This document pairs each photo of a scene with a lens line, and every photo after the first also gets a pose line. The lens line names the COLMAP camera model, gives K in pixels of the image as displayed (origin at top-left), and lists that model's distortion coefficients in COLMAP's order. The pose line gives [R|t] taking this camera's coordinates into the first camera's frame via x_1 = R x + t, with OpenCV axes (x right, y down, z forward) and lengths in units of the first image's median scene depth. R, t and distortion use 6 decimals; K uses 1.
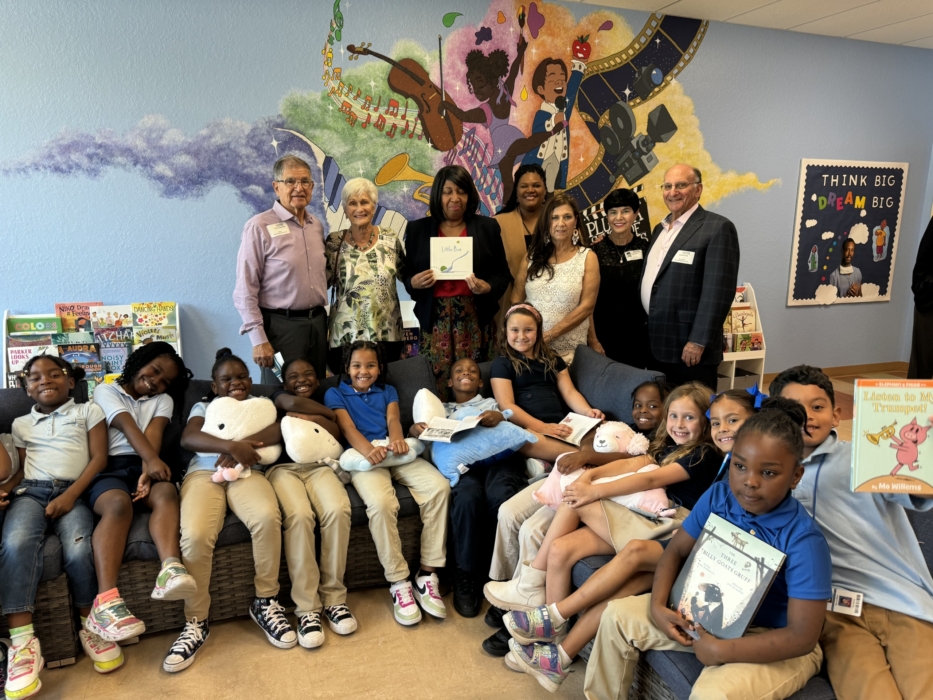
lens RADIAL K [[686.0, 0, 466.5], [0, 686.0, 350.0], [0, 0, 1]] dist [0.140768, -0.274007]
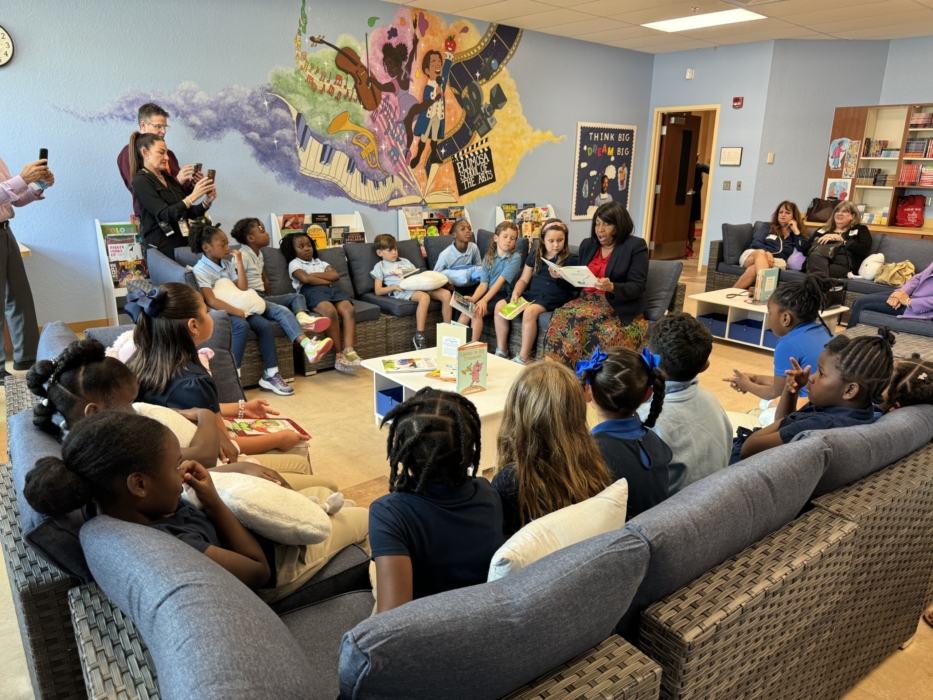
lens RADIAL K [[686.0, 0, 466.5], [0, 686.0, 350.0], [0, 0, 1]] dist [0.140768, -0.274007]
pose [[0.943004, -0.078796, 0.323317, -0.353243], [0.055327, 0.995164, 0.081162, 0.110008], [-0.328149, -0.058648, 0.942804, -0.490531]]
